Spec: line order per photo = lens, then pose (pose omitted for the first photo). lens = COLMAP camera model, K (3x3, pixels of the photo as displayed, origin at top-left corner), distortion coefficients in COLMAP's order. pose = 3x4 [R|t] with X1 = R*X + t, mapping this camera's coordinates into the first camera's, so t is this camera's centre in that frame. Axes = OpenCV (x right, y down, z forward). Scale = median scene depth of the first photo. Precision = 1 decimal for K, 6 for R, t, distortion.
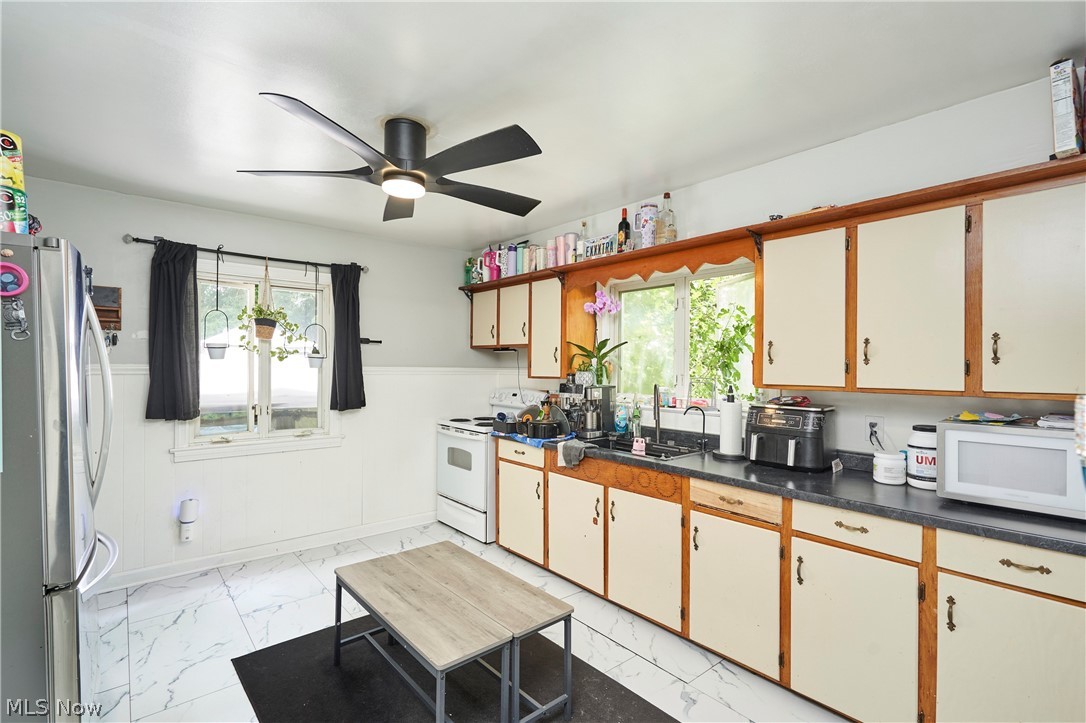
lens RADIAL K [[506.6, 0, 543.0], [0, 506.6, 361.5], [0, 0, 1]] dist [-0.004995, -0.000140]
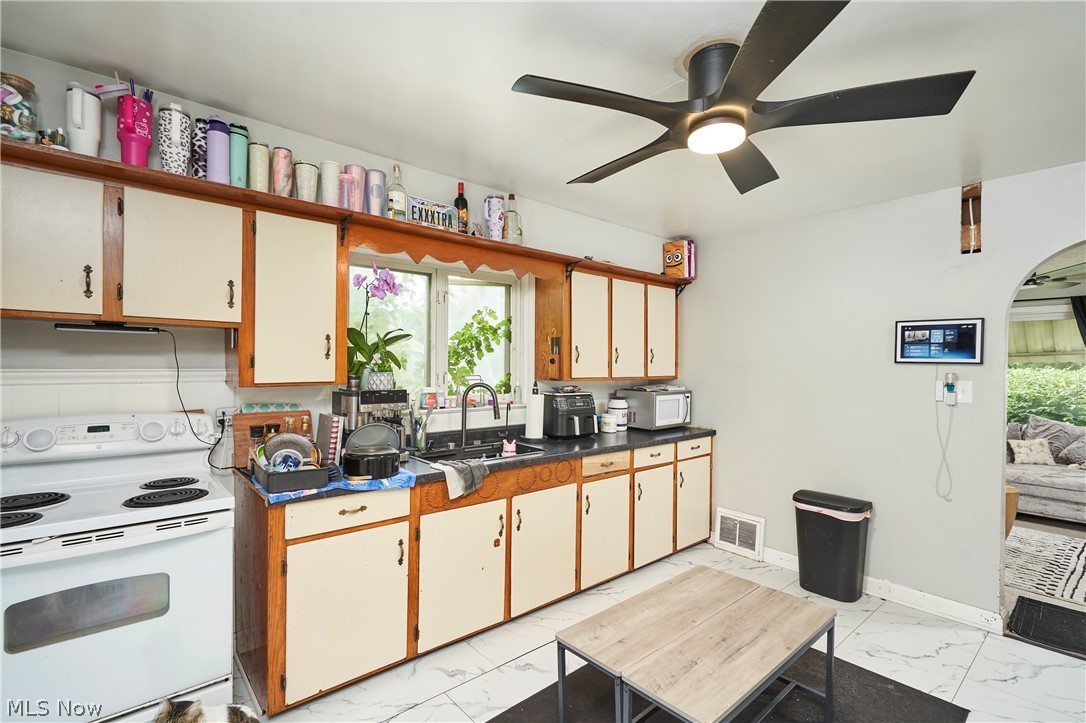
lens RADIAL K [[506.6, 0, 543.0], [0, 506.6, 361.5], [0, 0, 1]] dist [-0.004995, -0.000140]
pose [[-0.020788, -0.004630, 0.999773, -0.780993], [-0.017680, 0.999835, 0.004263, -0.002549], [-0.999628, -0.017587, -0.020866, 0.959629]]
